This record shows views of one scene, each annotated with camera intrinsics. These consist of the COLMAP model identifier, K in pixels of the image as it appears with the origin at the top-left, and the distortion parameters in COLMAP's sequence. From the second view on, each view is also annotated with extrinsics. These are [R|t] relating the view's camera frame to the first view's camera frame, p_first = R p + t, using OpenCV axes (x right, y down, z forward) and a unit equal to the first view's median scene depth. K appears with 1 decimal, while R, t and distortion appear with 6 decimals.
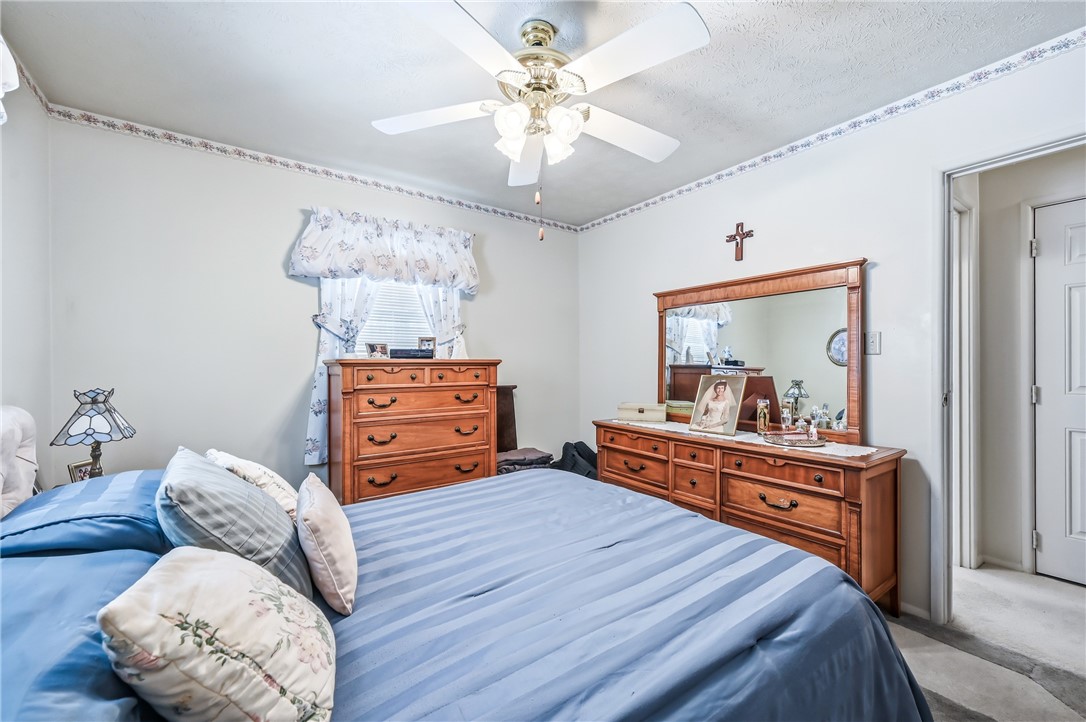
lens RADIAL K [[441.3, 0, 546.8], [0, 441.3, 363.8], [0, 0, 1]] dist [-0.002744, 0.000182]
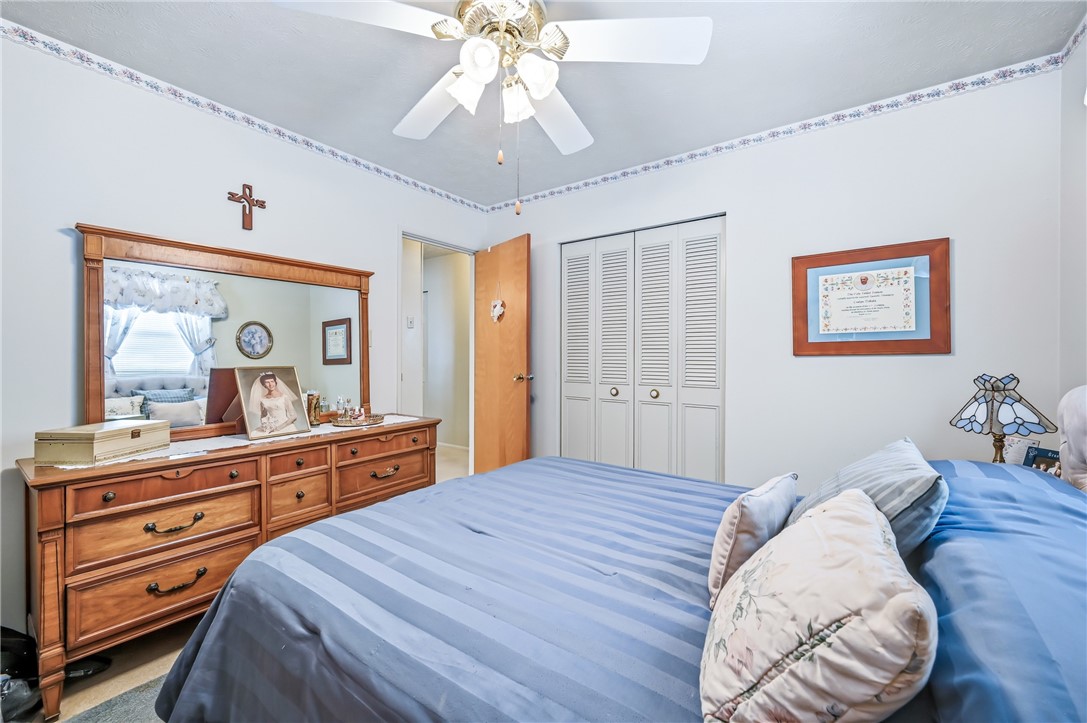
lens RADIAL K [[441.7, 0, 540.8], [0, 441.7, 357.6], [0, 0, 1]] dist [-0.002744, 0.000182]
pose [[-0.295026, -0.007582, 0.955459, -0.561693], [0.000644, 0.999967, 0.008134, 0.002336], [-0.955489, 0.003015, -0.295012, 0.760470]]
